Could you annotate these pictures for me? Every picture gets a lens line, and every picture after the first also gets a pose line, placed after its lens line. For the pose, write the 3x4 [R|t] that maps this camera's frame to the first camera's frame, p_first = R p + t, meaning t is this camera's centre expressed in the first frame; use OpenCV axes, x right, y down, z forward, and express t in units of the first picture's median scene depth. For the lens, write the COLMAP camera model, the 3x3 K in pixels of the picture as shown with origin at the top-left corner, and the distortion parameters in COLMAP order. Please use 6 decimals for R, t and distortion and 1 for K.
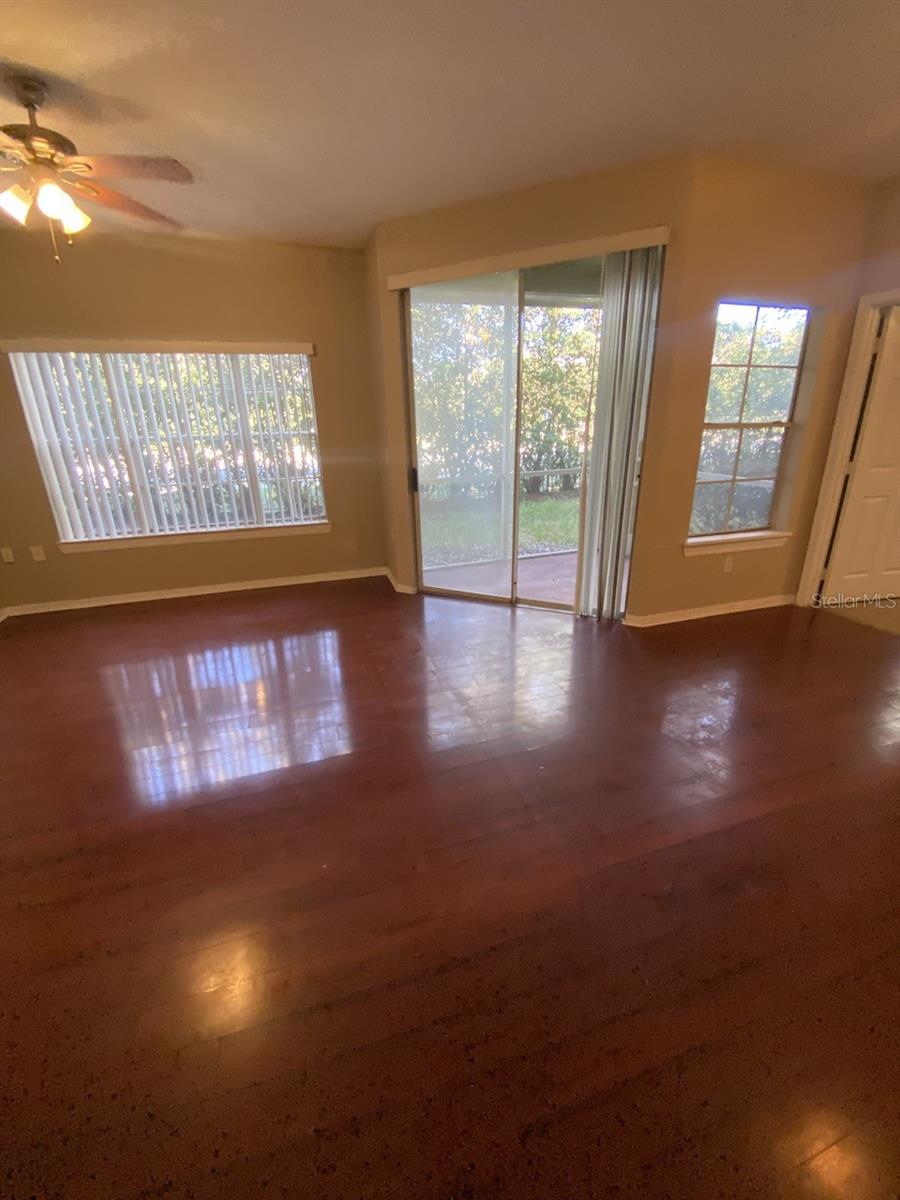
lens RADIAL K [[487.2, 0, 449.2], [0, 487.2, 598.3], [0, 0, 1]] dist [0.008392, -0.008766]
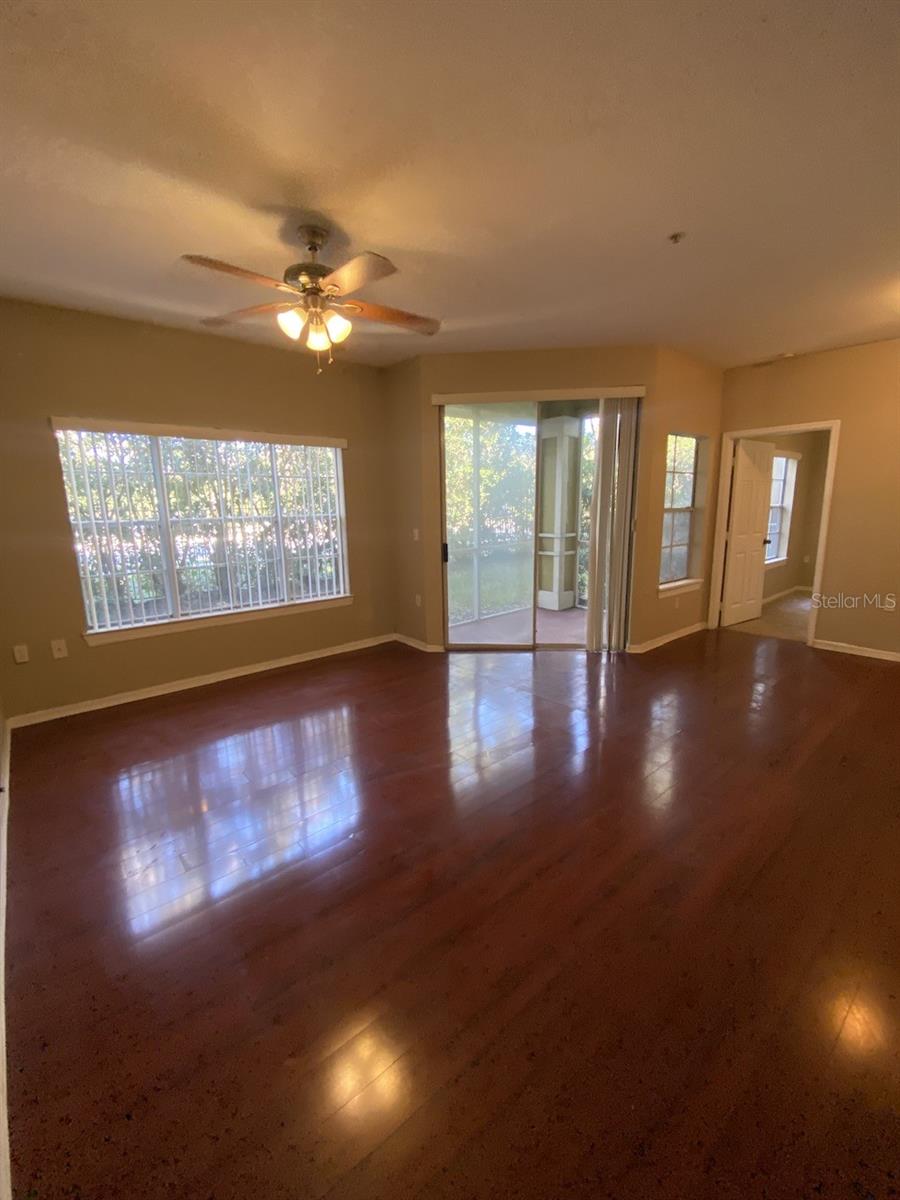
lens RADIAL K [[487.2, 0, 449.4], [0, 487.2, 604.4], [0, 0, 1]] dist [0.008392, -0.008766]
pose [[0.923759, -0.069860, 0.376548, -0.518303], [0.128199, 0.982905, -0.132145, 0.034571], [-0.360880, 0.170343, 0.916924, -0.059443]]
